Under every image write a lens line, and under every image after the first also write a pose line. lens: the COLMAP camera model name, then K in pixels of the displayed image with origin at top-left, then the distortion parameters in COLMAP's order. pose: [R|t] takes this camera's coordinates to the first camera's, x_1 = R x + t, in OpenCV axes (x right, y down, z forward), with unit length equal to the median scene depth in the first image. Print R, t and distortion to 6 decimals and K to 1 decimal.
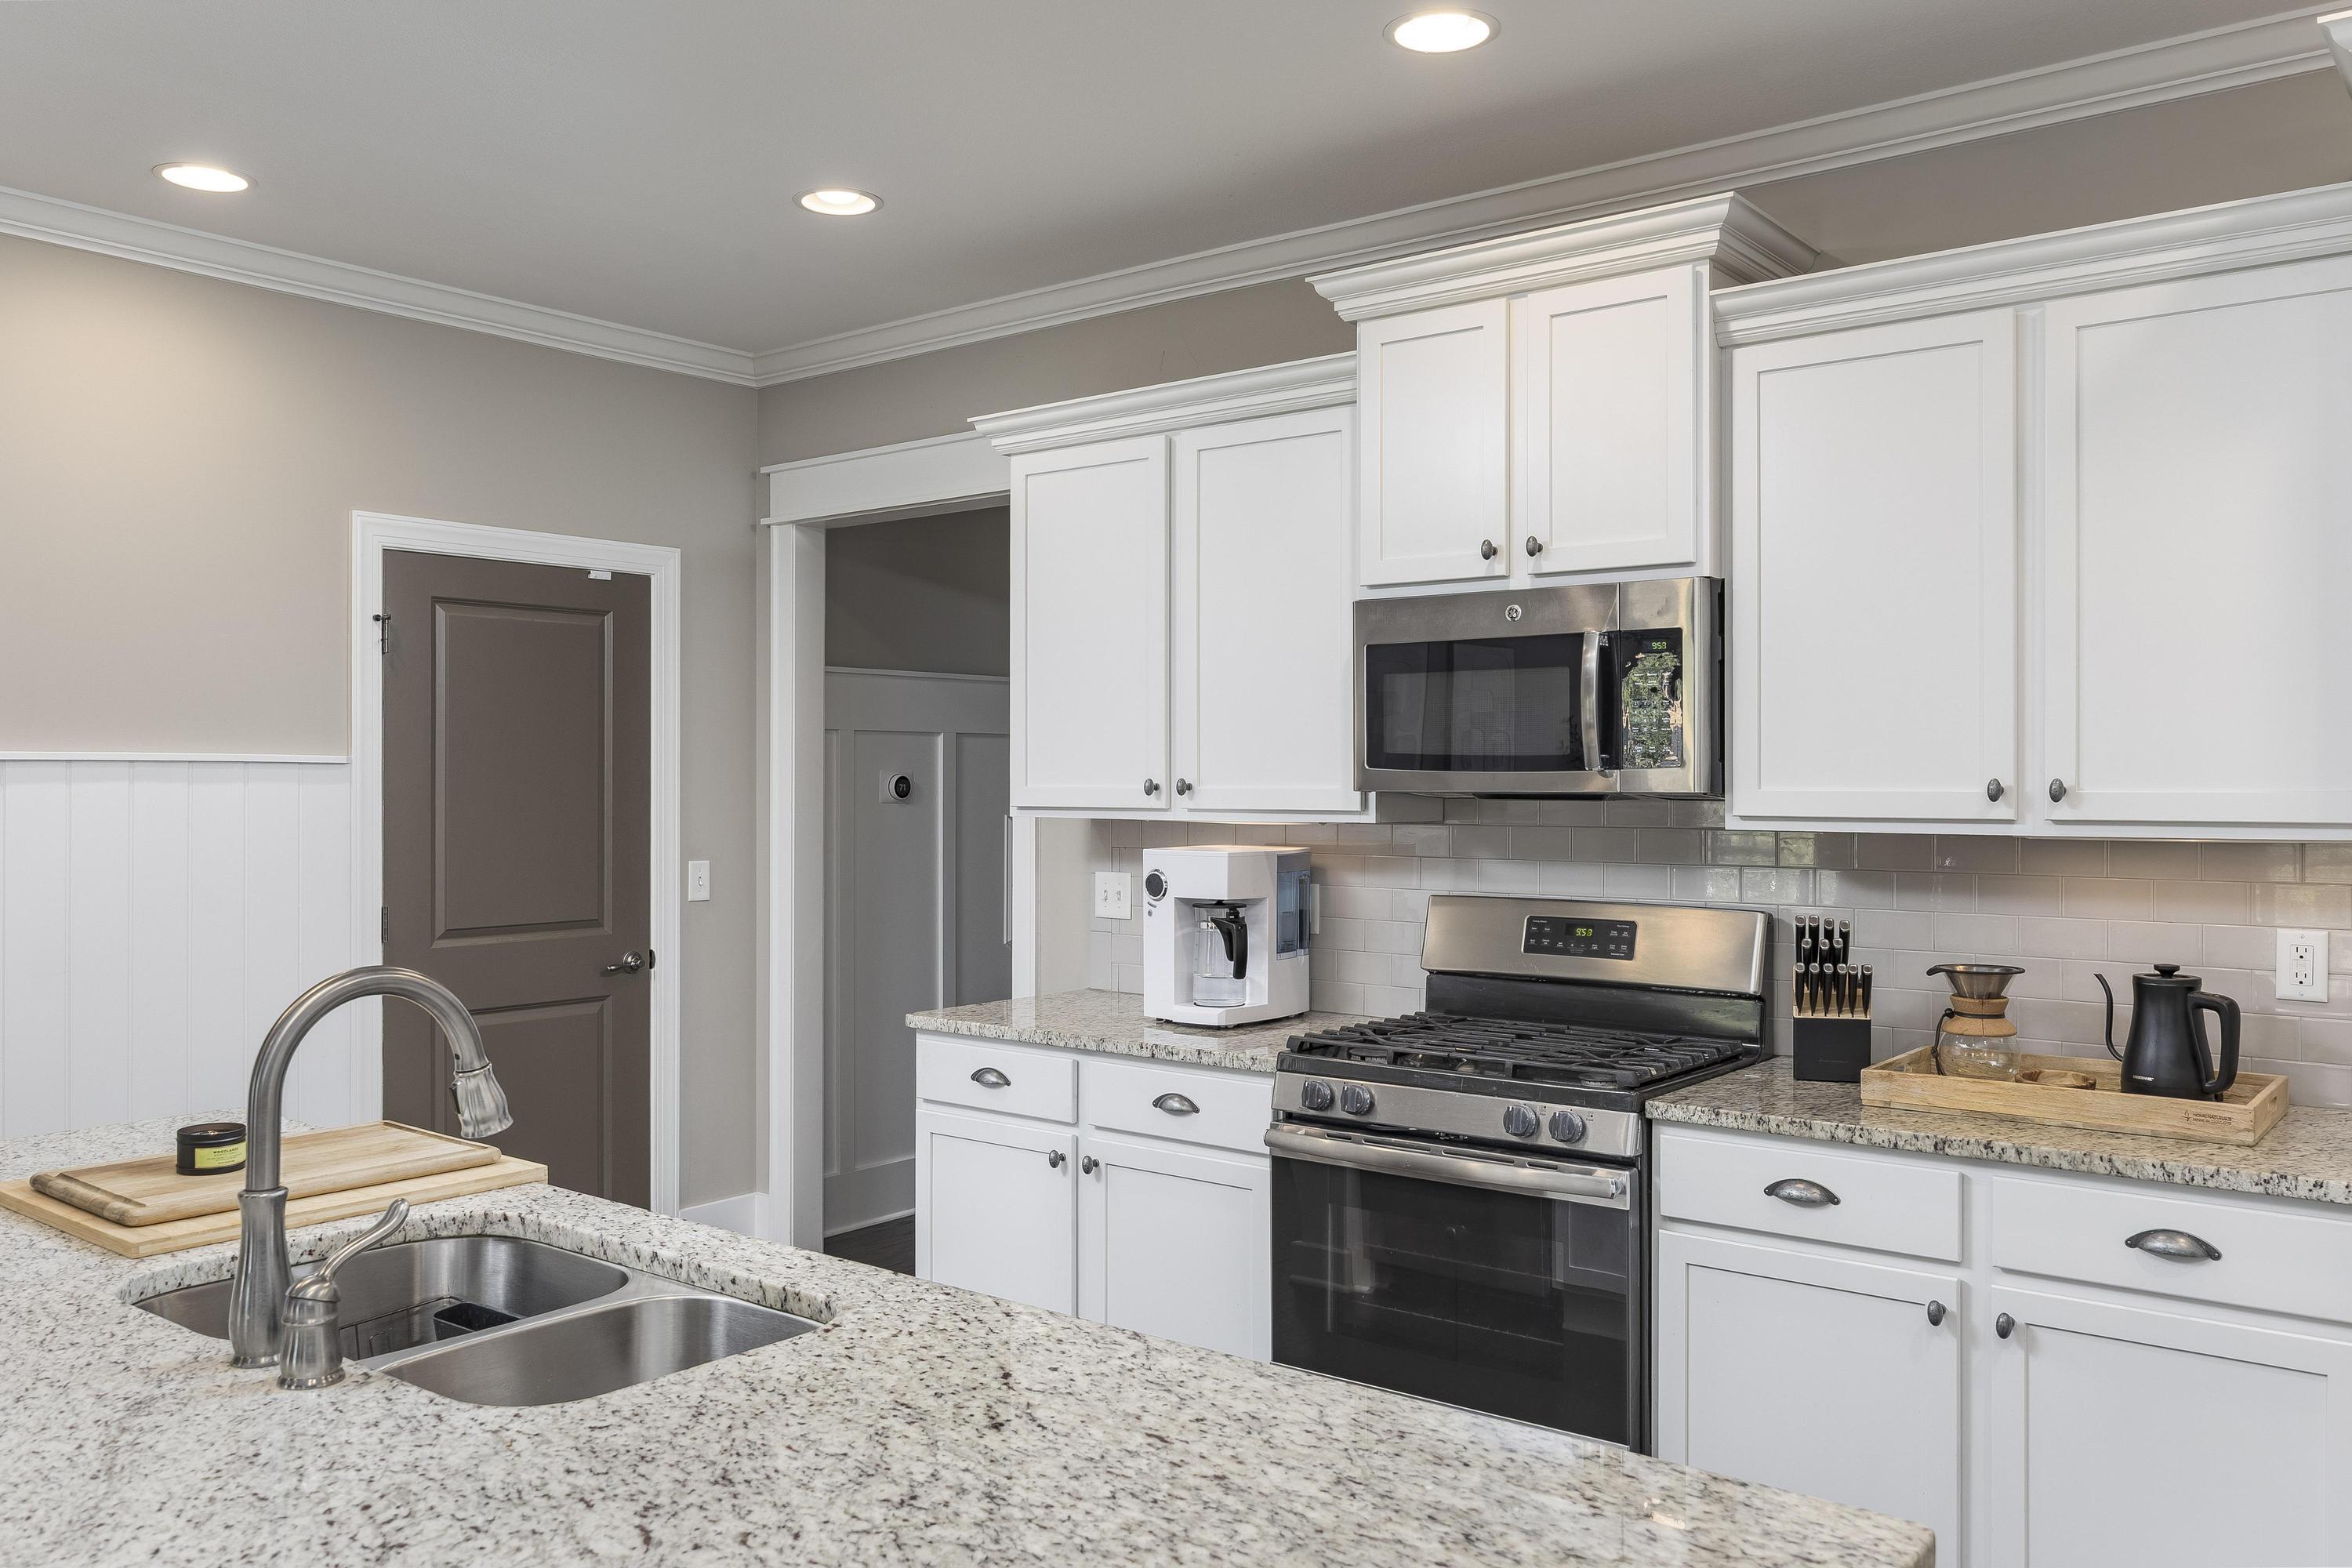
lens RADIAL K [[1819.8, 0, 1176.0], [0, 1819.8, 784.0], [0, 0, 1]] dist [0.002853, 0.001193]
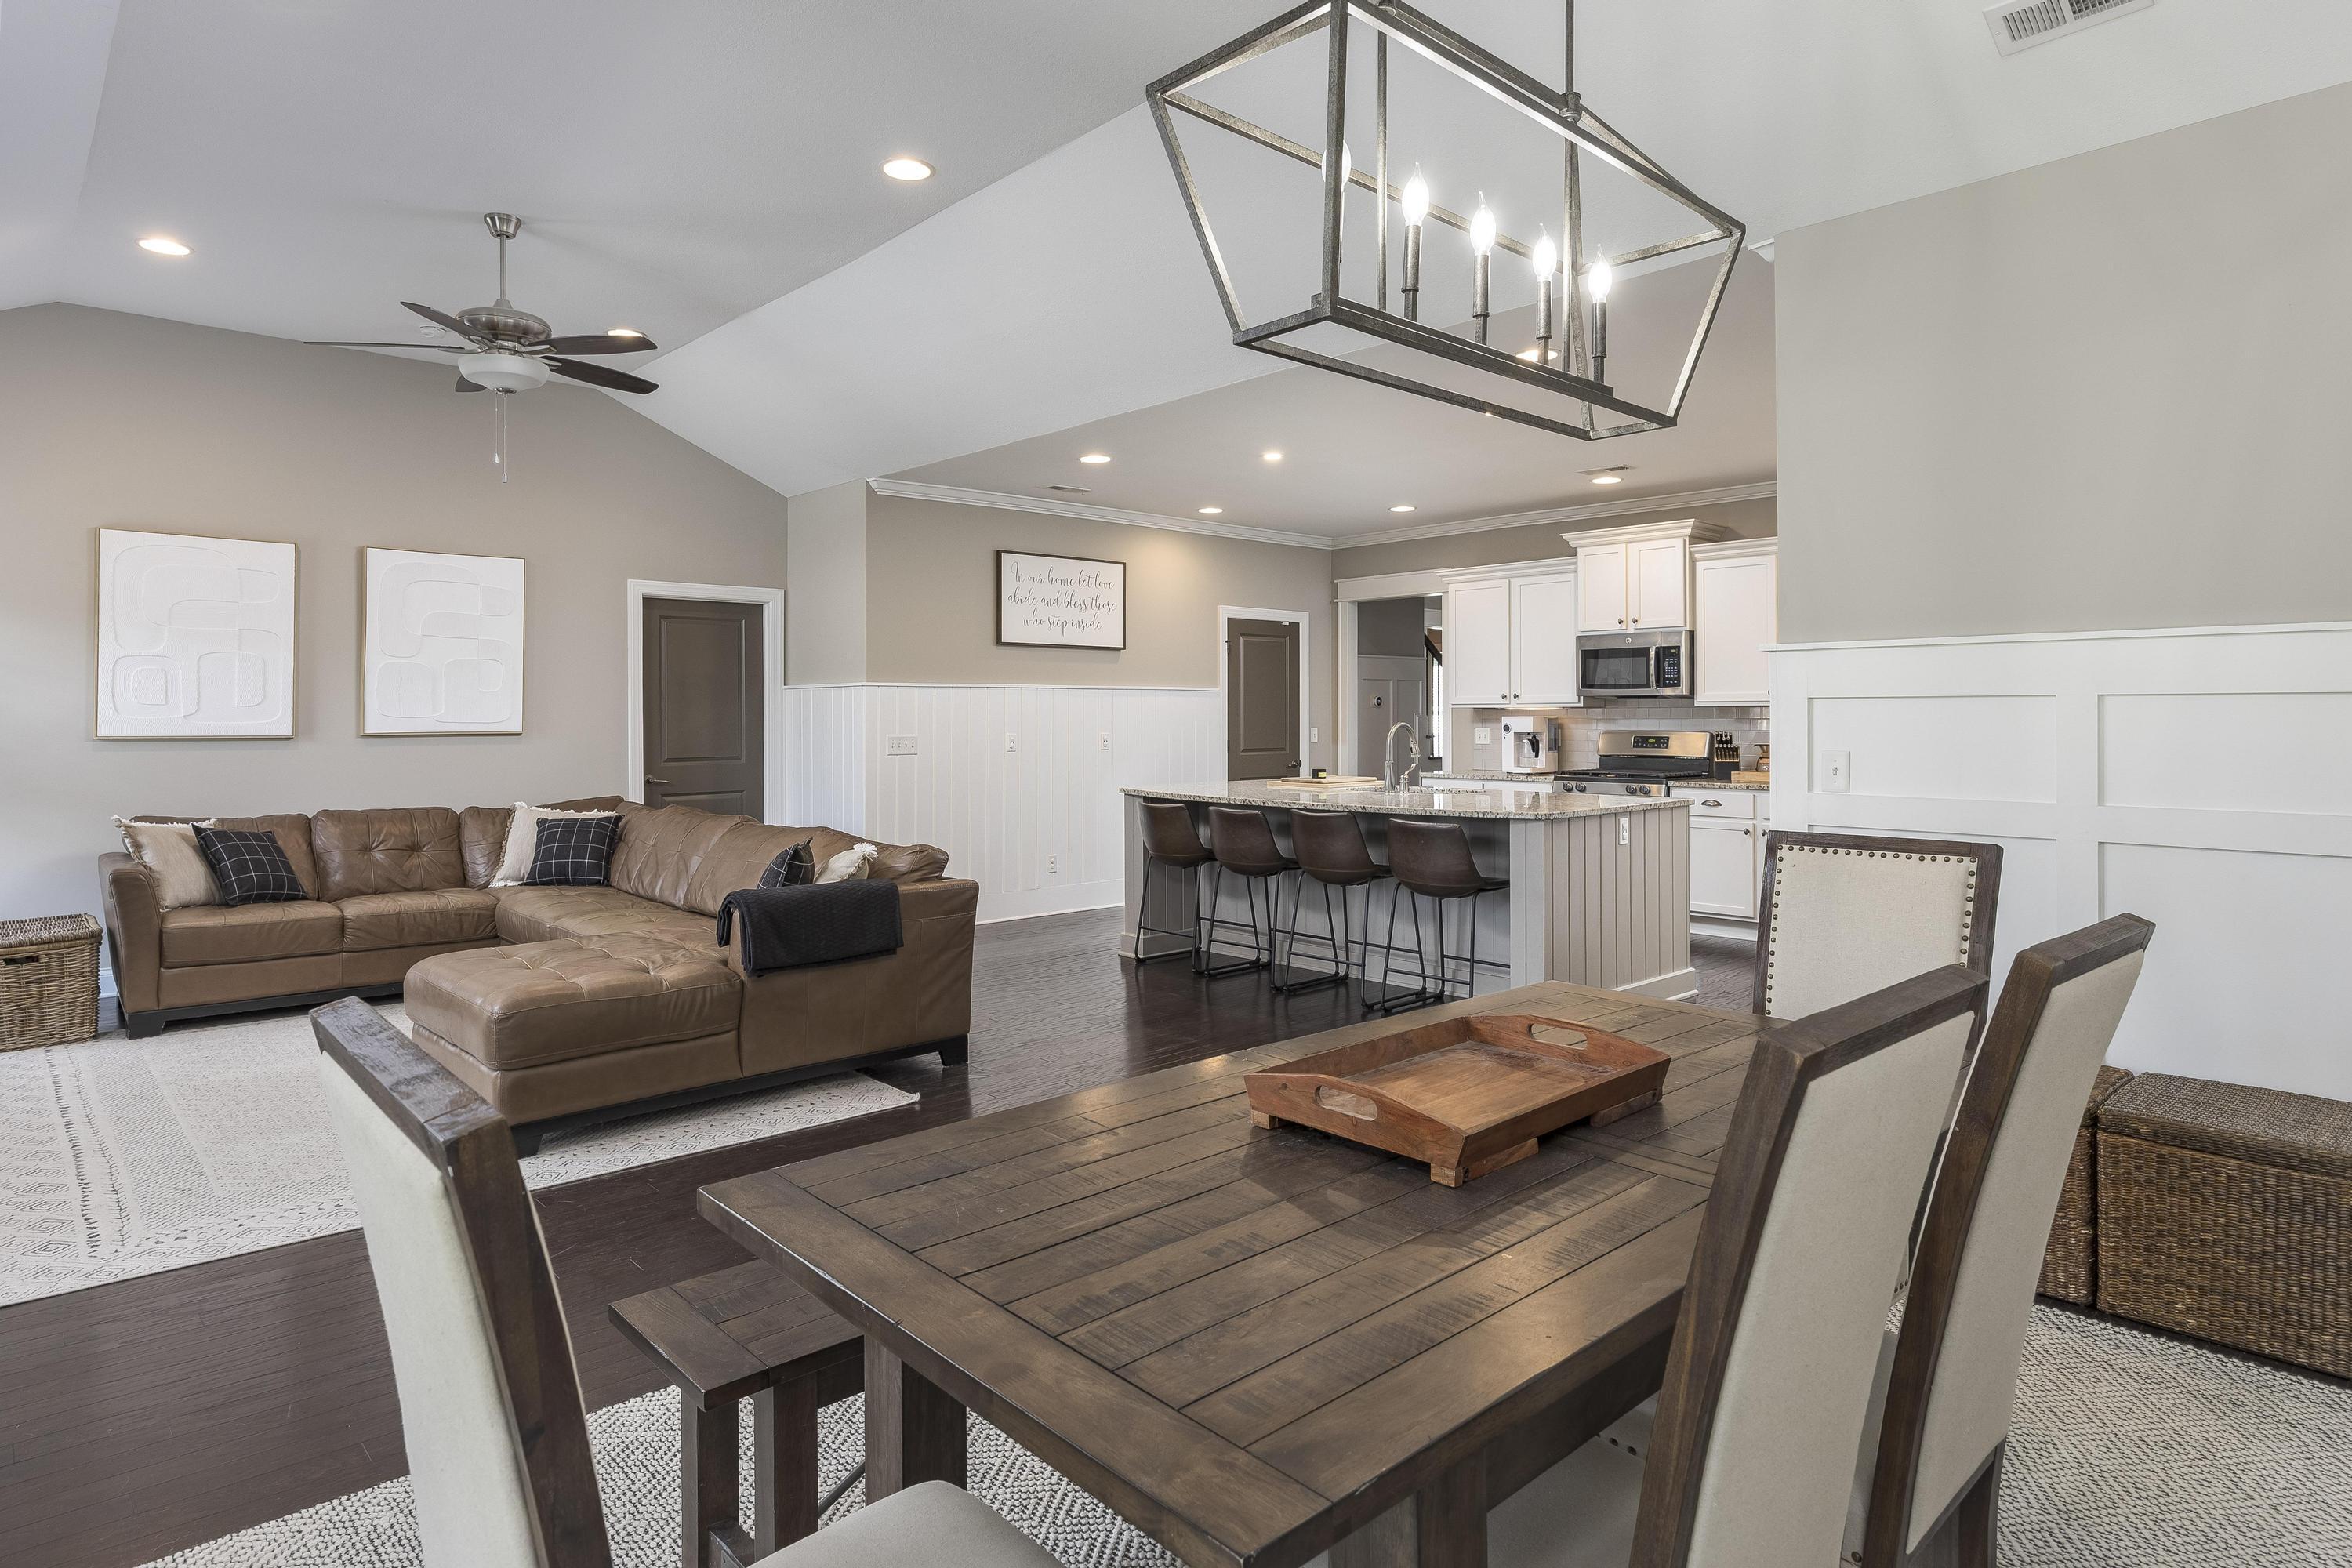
lens RADIAL K [[1294.9, 0, 1175.7], [0, 1294.9, 712.7], [0, 0, 1]] dist [0.001673, 0.000296]
pose [[0.987356, -0.002974, -0.158490, -0.227206], [0.002097, 0.999982, -0.005700, 0.043058], [0.158504, 0.005295, 0.987344, -1.299175]]
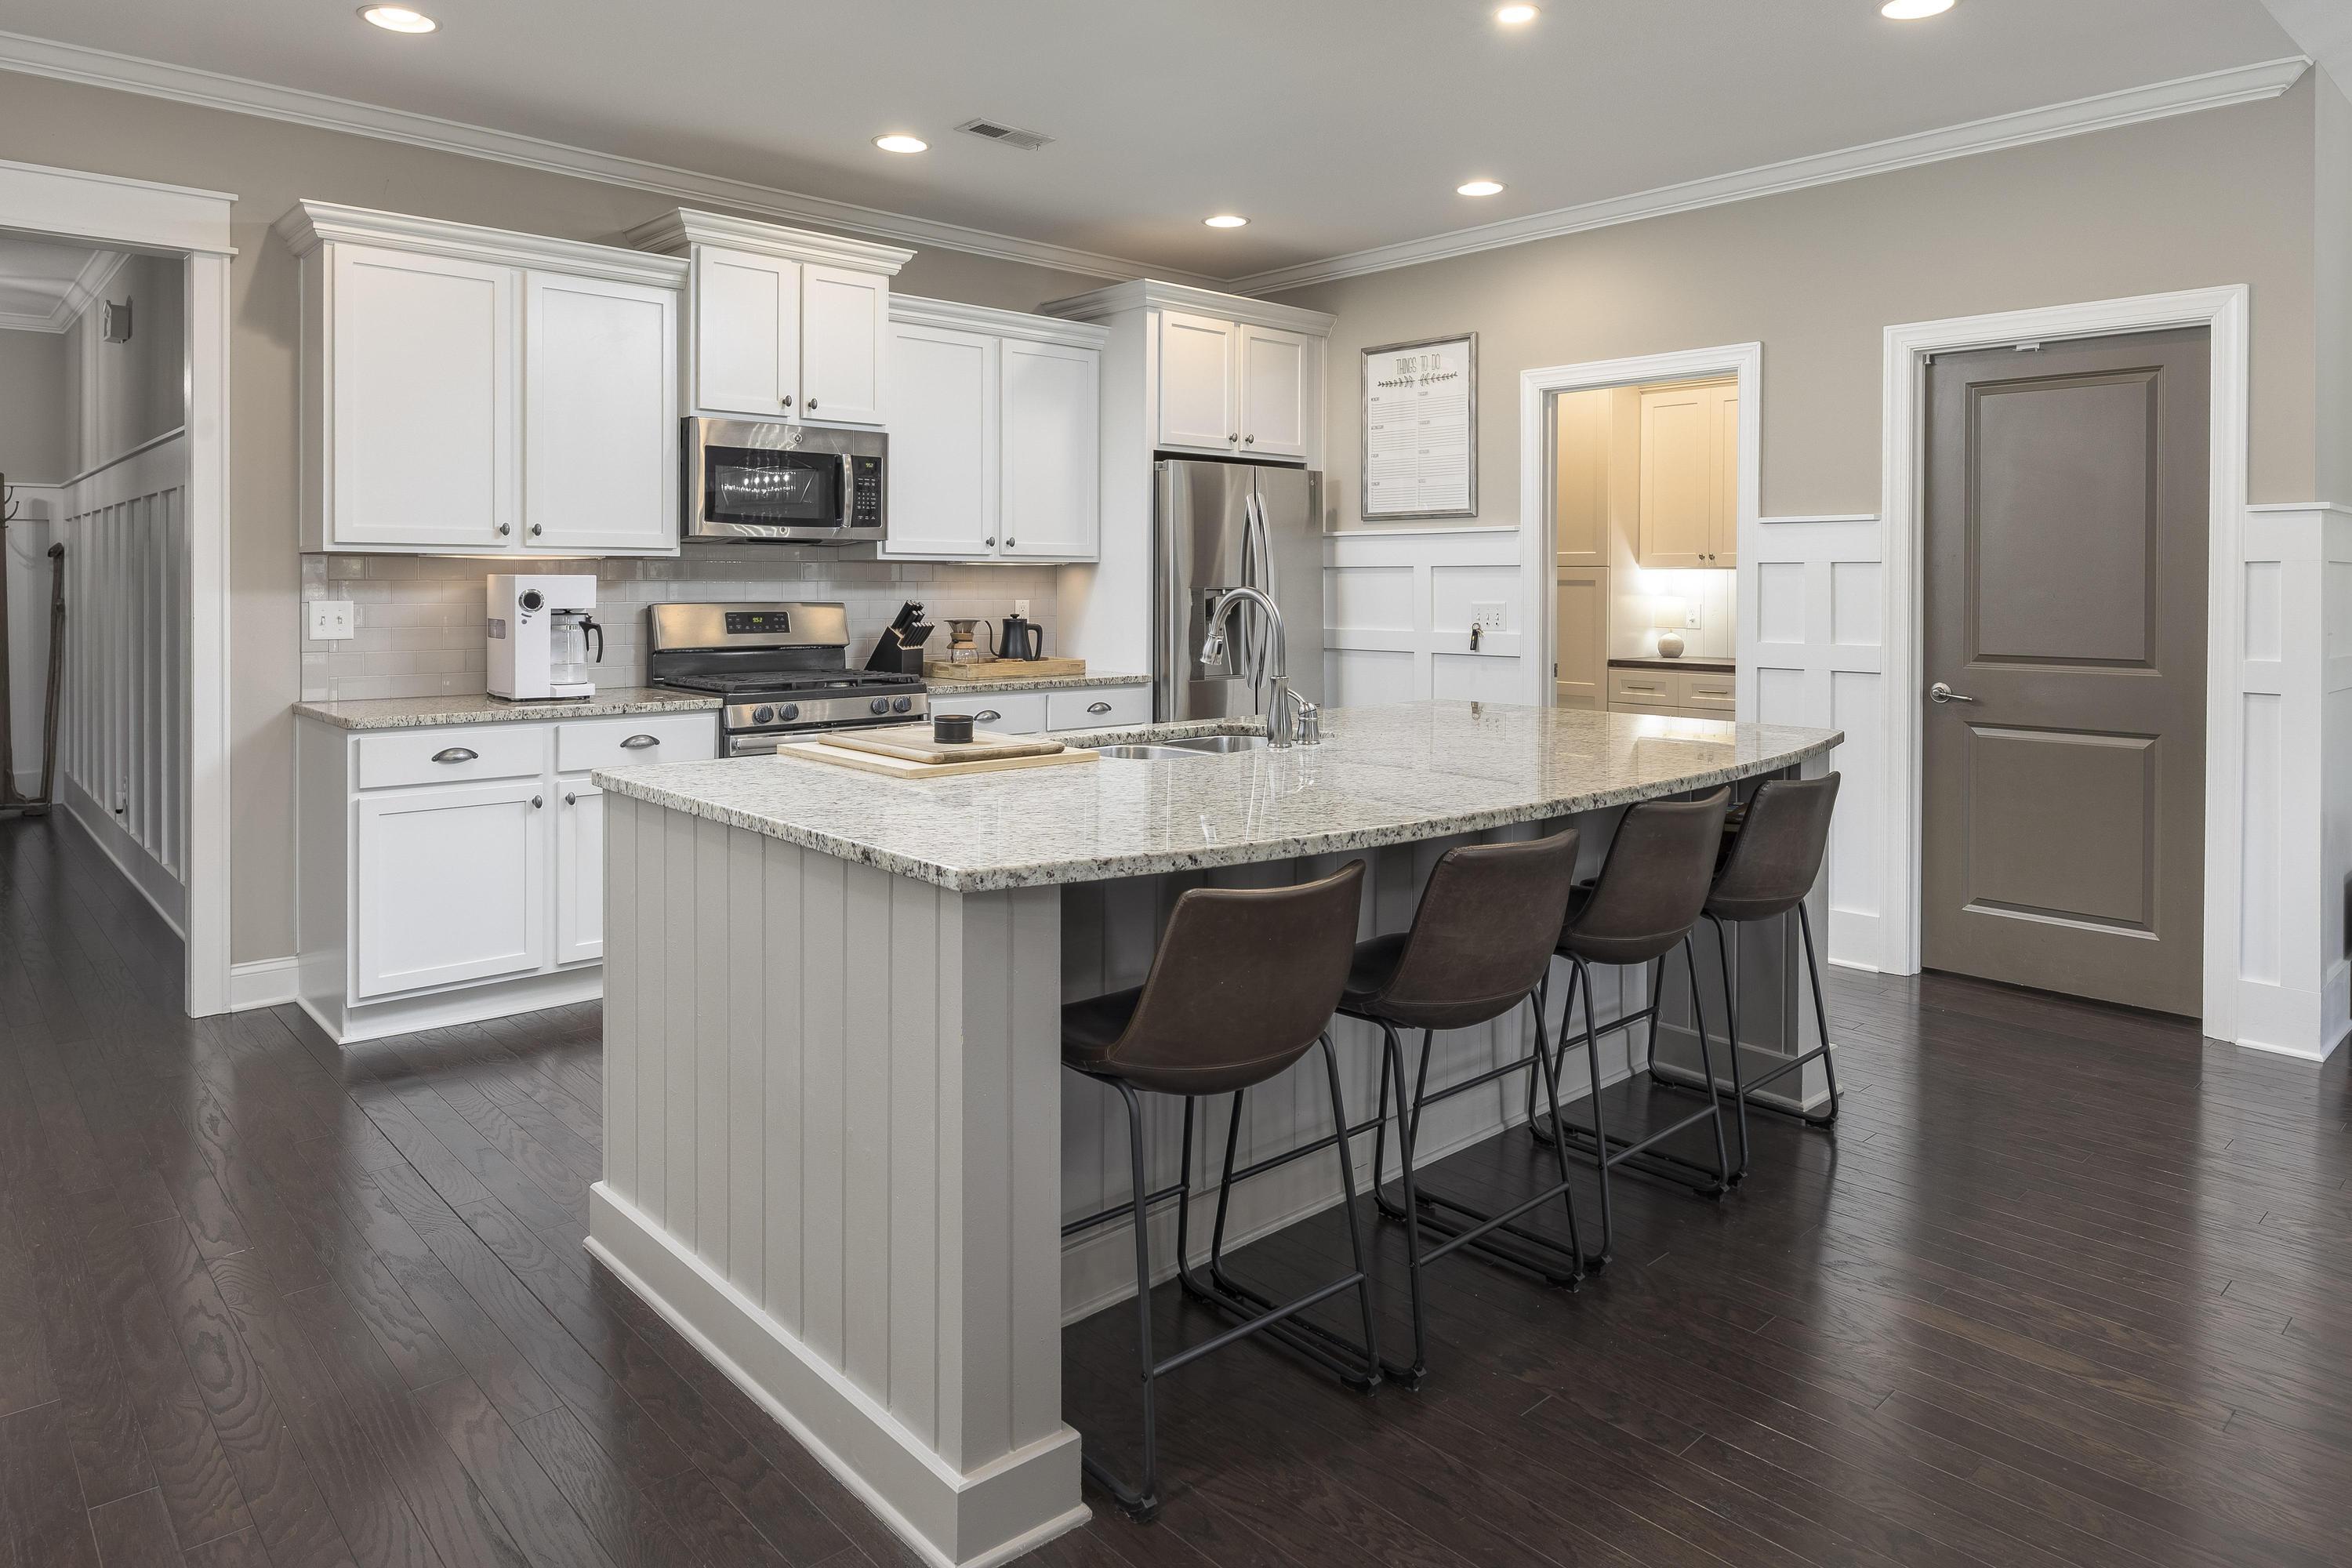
lens RADIAL K [[1437.7, 0, 1172.3], [0, 1437.7, 587.6], [0, 0, 1]] dist [-0.002105, -0.000496]
pose [[0.157907, -0.004521, 0.987444, -1.058047], [-0.002085, 0.999986, 0.004912, 0.041693], [-0.987452, -0.002835, 0.157896, 0.375114]]
